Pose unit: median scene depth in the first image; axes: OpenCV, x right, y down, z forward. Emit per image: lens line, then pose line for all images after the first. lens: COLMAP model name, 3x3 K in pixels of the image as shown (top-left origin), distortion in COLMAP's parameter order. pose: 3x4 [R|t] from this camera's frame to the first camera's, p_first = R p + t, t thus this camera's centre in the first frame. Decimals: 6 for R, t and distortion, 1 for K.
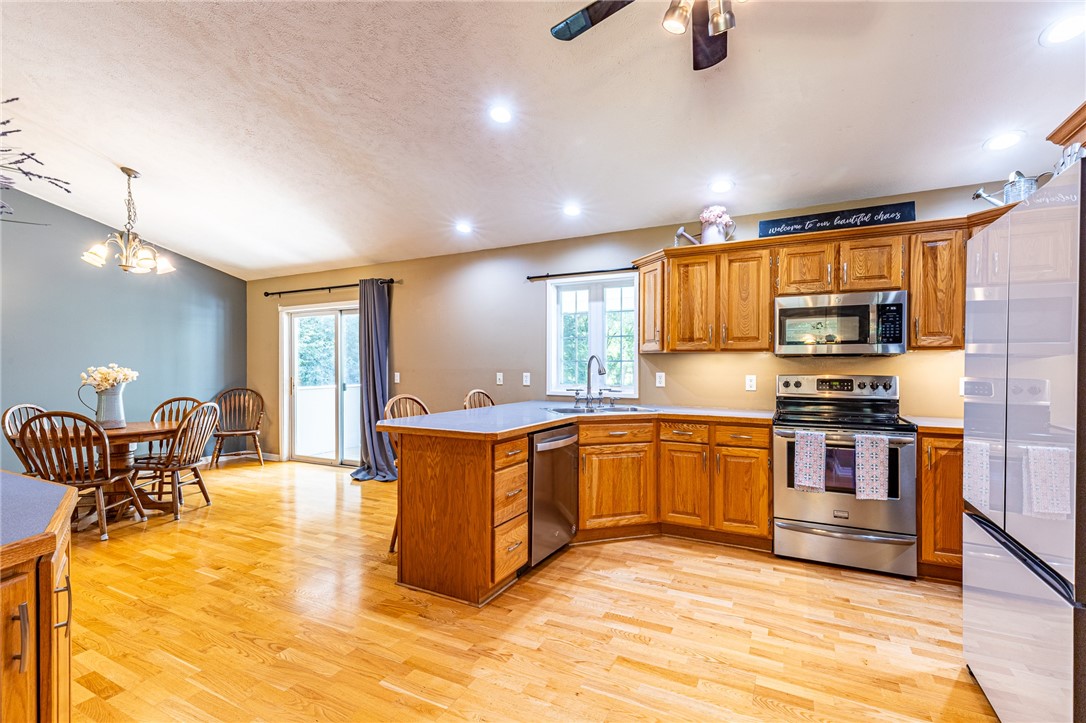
lens RADIAL K [[485.9, 0, 544.0], [0, 485.9, 365.6], [0, 0, 1]] dist [0.001194, -0.000122]
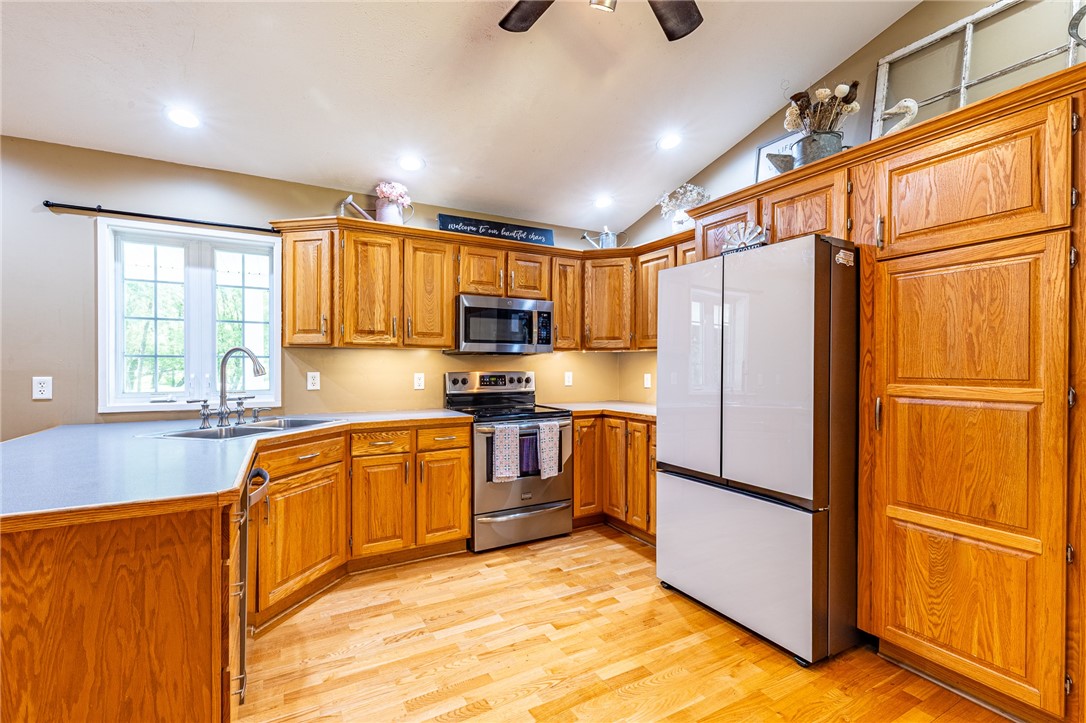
lens RADIAL K [[485.9, 0, 544.0], [0, 485.9, 365.6], [0, 0, 1]] dist [0.001194, -0.000122]
pose [[0.546102, -0.003361, 0.837712, -0.264628], [0.000556, 0.999993, 0.003650, 0.001874], [-0.837719, -0.001527, 0.546100, 0.314592]]
